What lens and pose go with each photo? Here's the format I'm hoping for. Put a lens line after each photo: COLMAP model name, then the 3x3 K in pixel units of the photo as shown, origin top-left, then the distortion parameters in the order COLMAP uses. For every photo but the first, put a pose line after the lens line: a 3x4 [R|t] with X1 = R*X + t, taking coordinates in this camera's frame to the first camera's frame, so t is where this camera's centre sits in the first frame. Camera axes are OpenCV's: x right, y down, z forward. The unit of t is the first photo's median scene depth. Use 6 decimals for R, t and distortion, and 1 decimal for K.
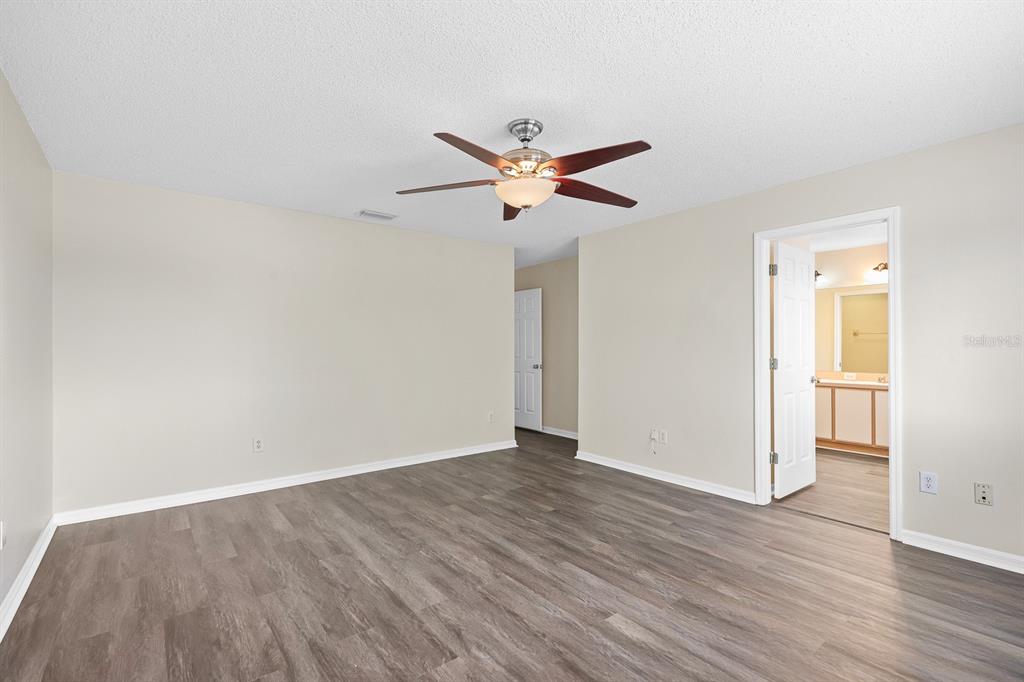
lens RADIAL K [[473.3, 0, 513.0], [0, 473.3, 344.3], [0, 0, 1]] dist [0.026057, -0.000294]
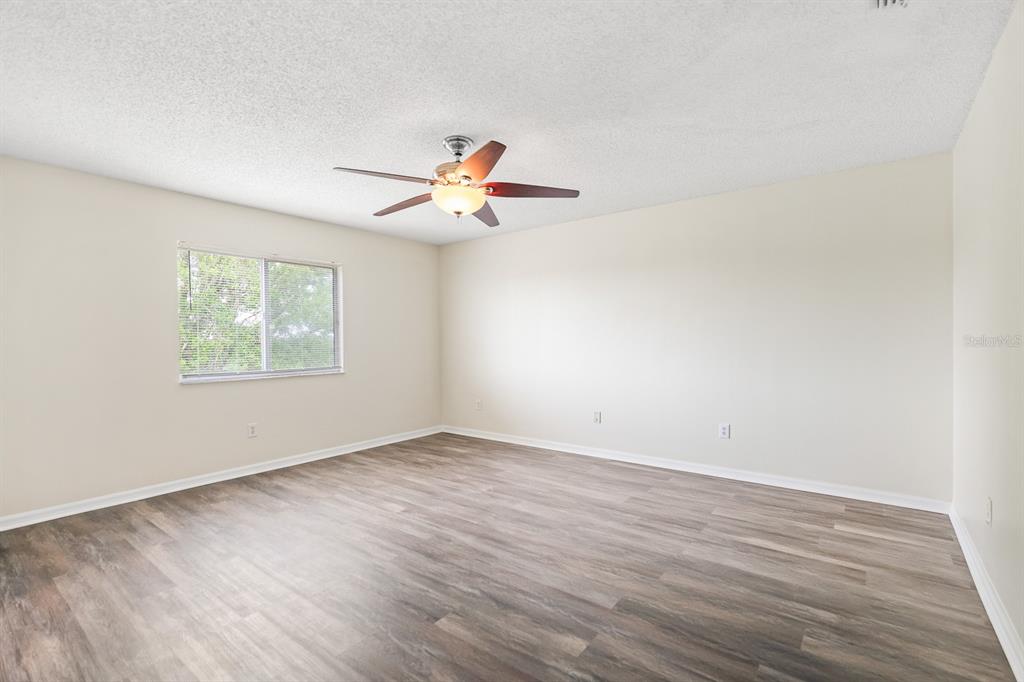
lens RADIAL K [[473.3, 0, 512.0], [0, 473.3, 343.3], [0, 0, 1]] dist [0.026057, -0.000294]
pose [[-0.971713, 0.013533, -0.235776, 0.151339], [0.014103, 0.999900, -0.000728, 0.019108], [0.235742, -0.004032, -0.971807, 1.850984]]
